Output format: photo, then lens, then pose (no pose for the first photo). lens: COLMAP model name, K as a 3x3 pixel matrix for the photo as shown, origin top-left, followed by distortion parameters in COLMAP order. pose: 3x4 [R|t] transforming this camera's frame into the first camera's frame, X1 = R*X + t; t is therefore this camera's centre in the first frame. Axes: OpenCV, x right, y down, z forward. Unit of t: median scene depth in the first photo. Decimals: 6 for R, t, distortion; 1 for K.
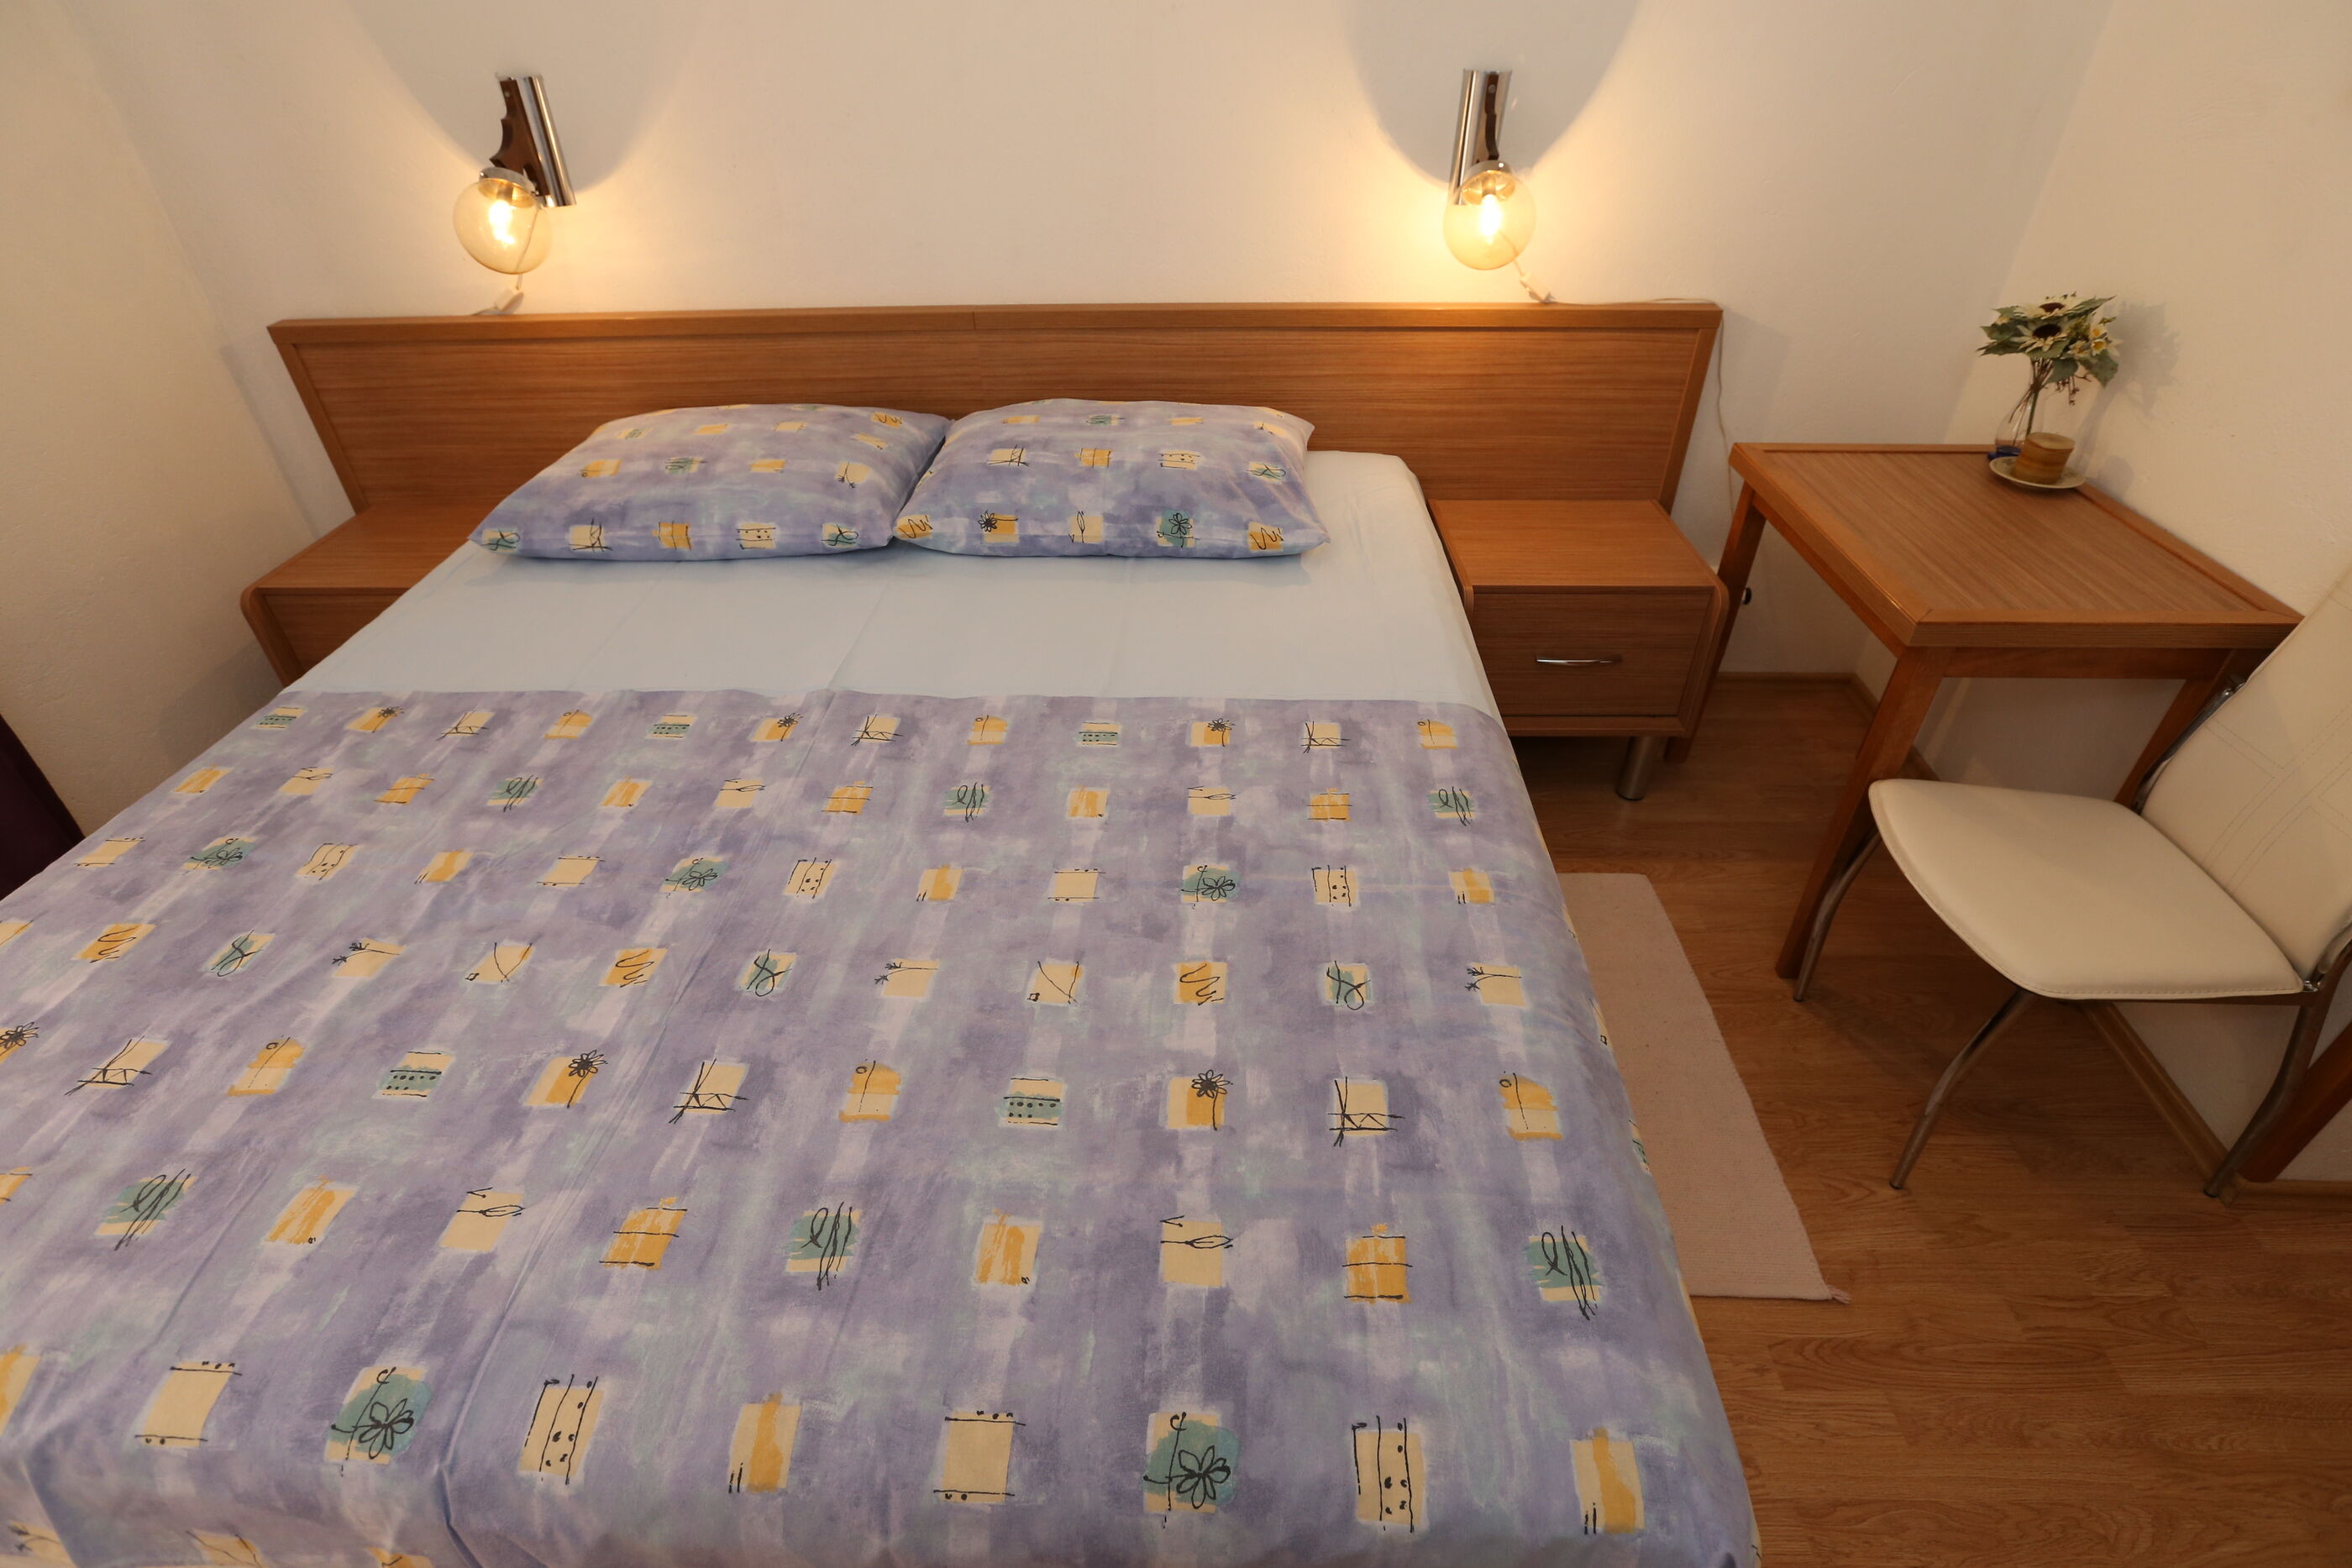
lens RADIAL K [[1125.0, 0, 1184.1], [0, 1125.0, 779.9], [0, 0, 1]] dist [-0.075197, 0.046183]
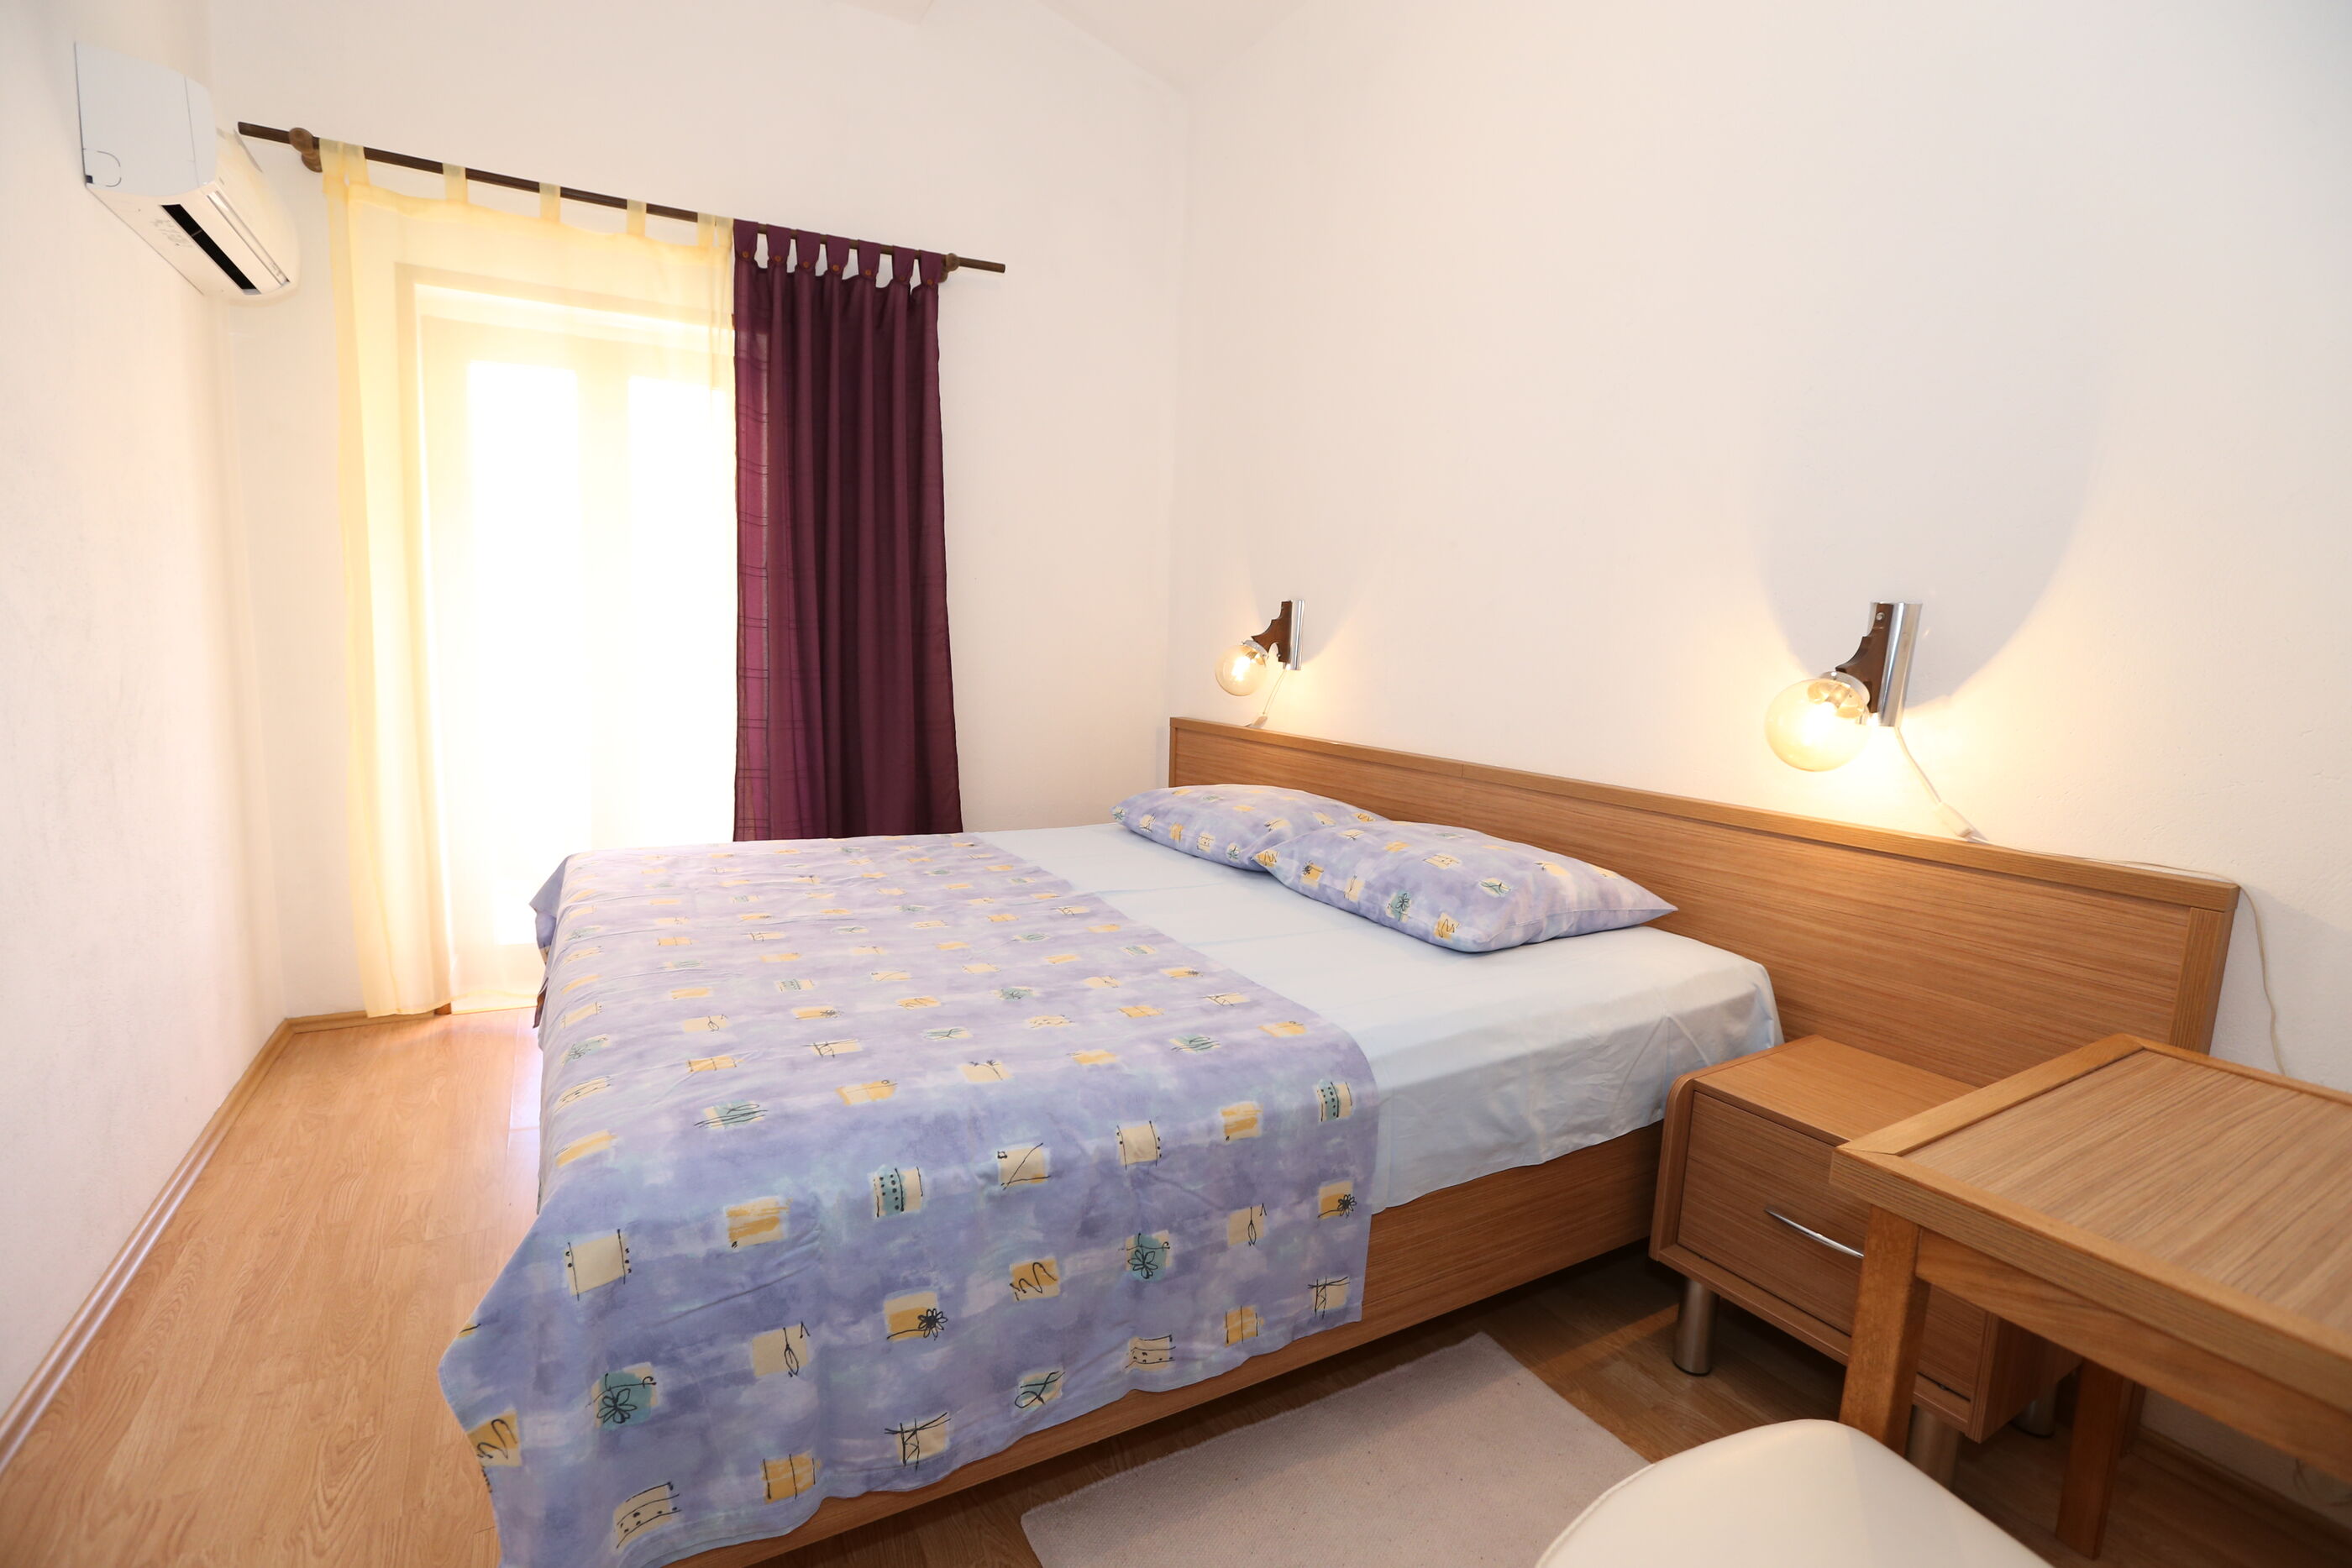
lens RADIAL K [[1069.1, 0, 1182.6], [0, 1069.1, 787.7], [0, 0, 1]] dist [-0.044493, 0.012921]
pose [[0.531948, 0.146866, -0.833943, 0.788186], [-0.536820, 0.820138, -0.197987, 0.021283], [0.654871, 0.552996, 0.515111, 0.197521]]
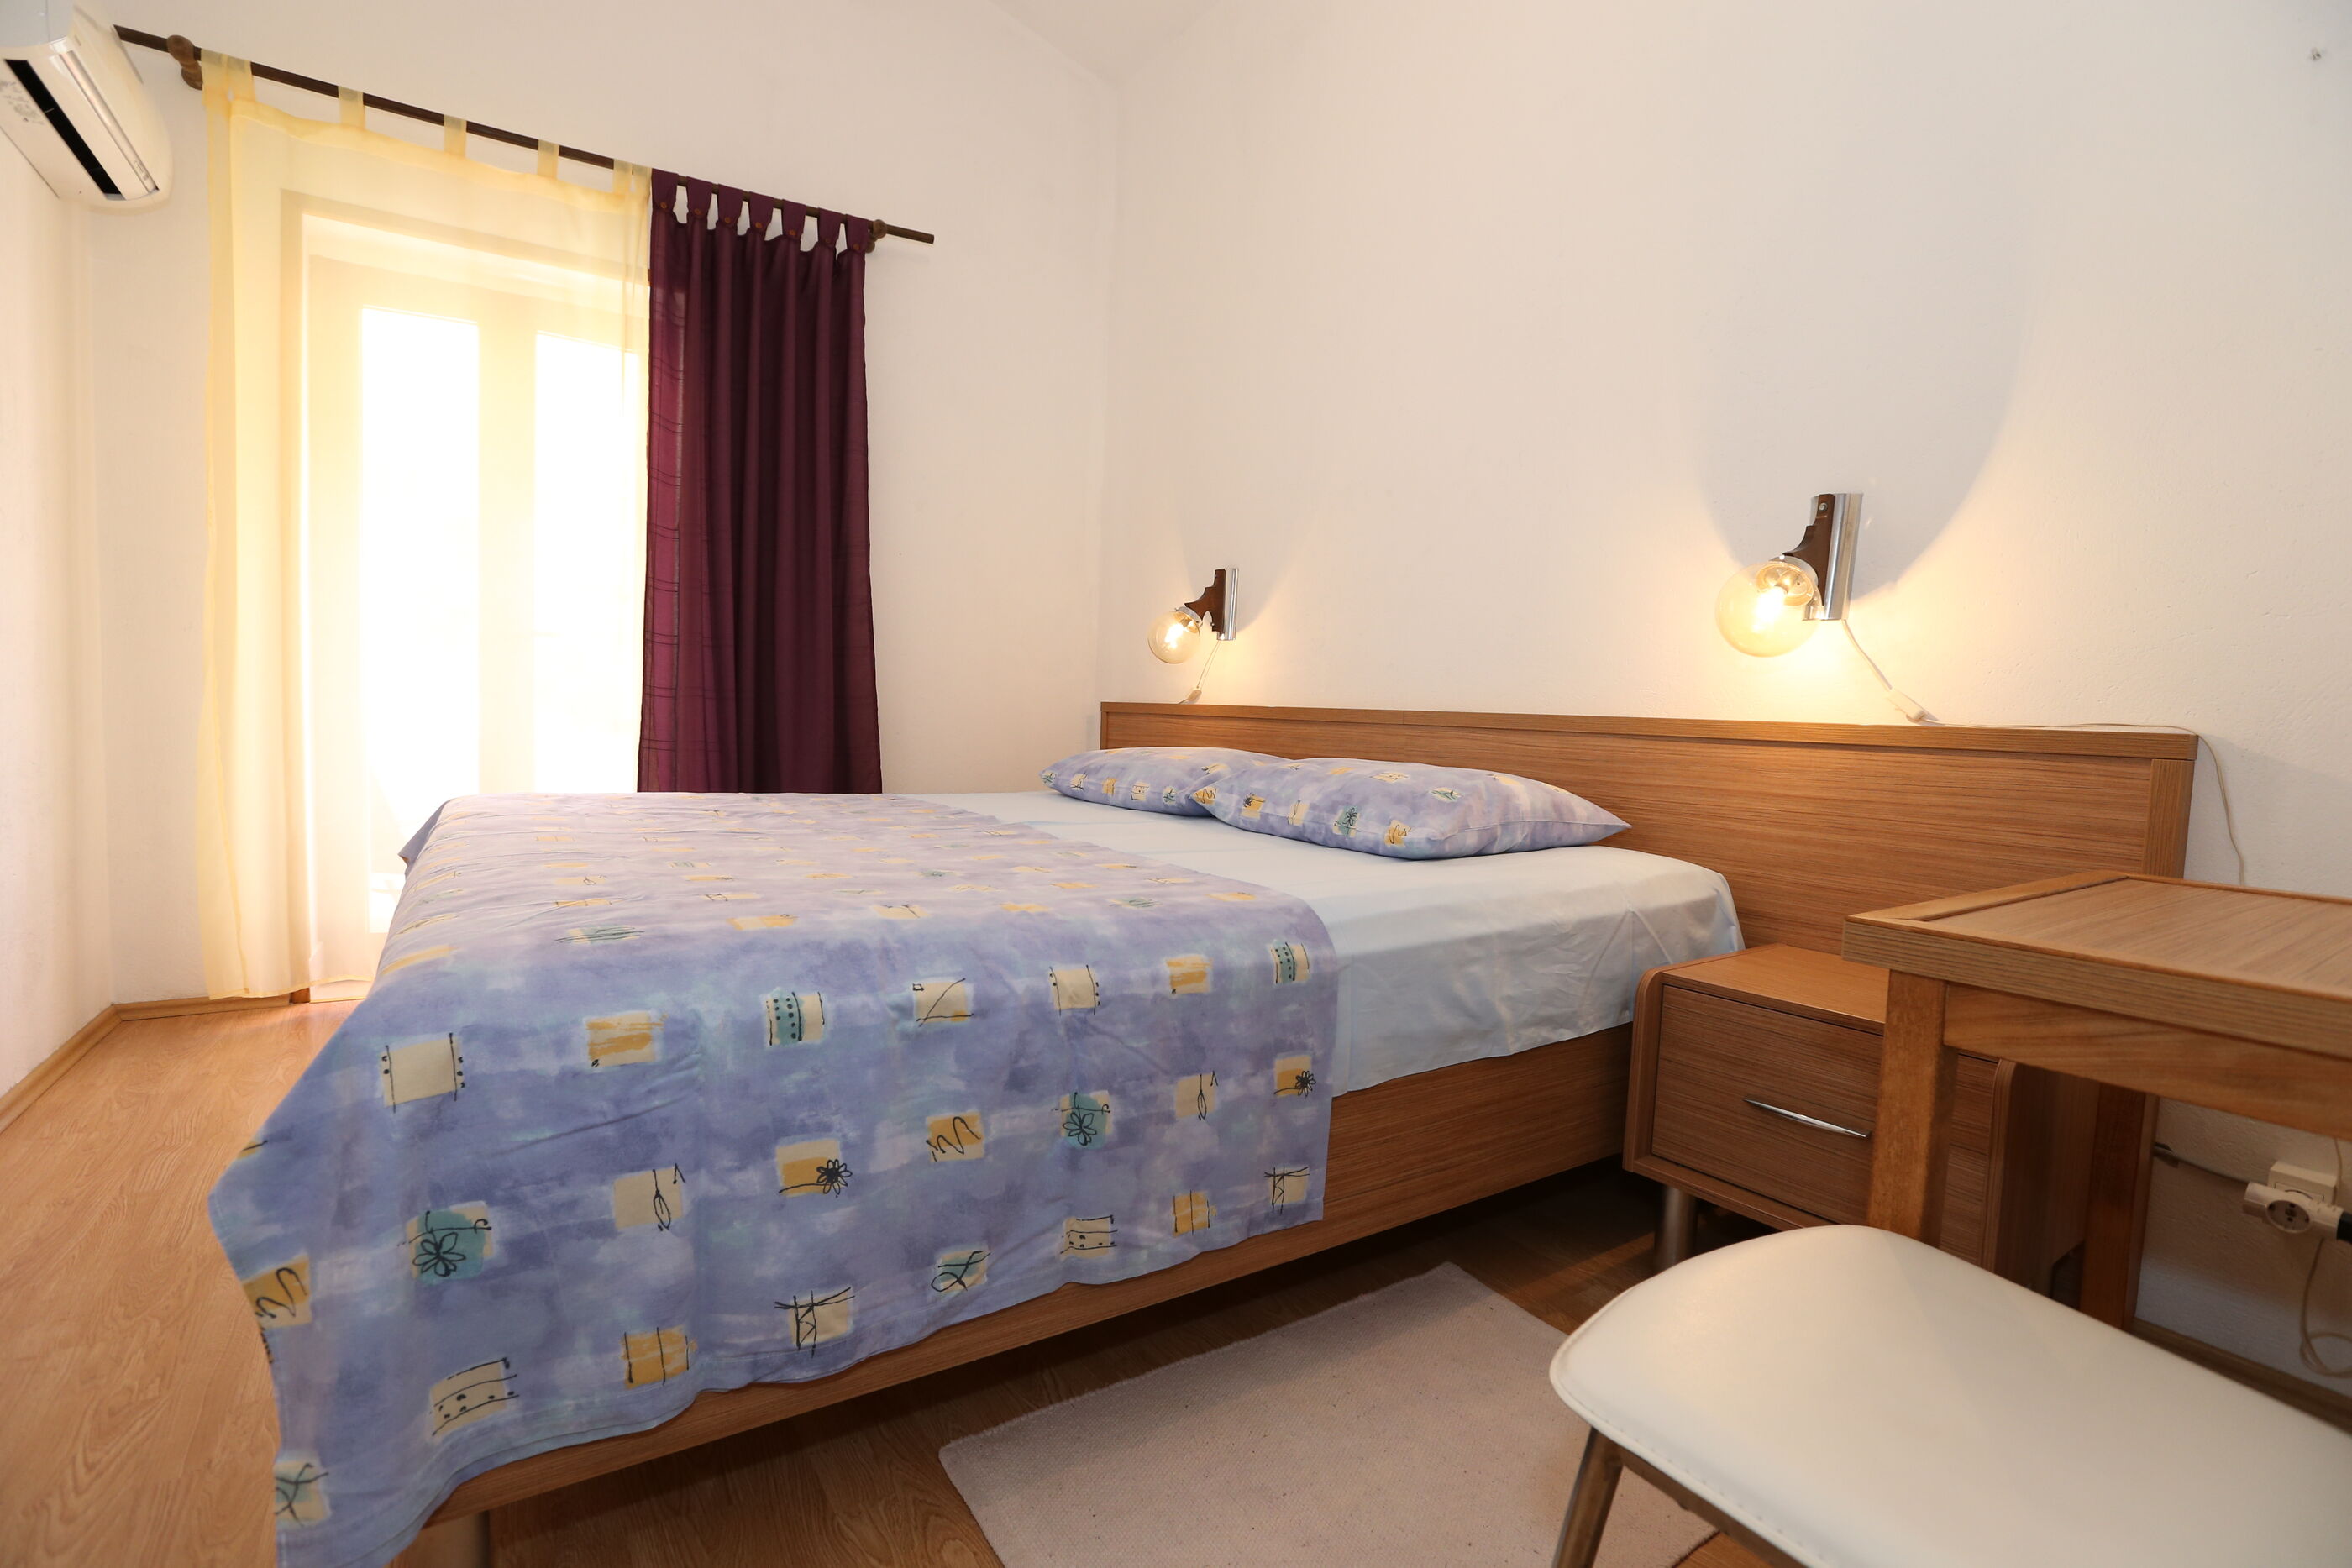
lens RADIAL K [[1070.8, 0, 1182.1], [0, 1070.8, 778.8], [0, 0, 1]] dist [-0.047524, 0.015233]
pose [[0.586715, 0.085237, -0.805295, 0.752566], [-0.514387, 0.807279, -0.289320, 0.137987], [0.625438, 0.583982, 0.517487, 0.312204]]
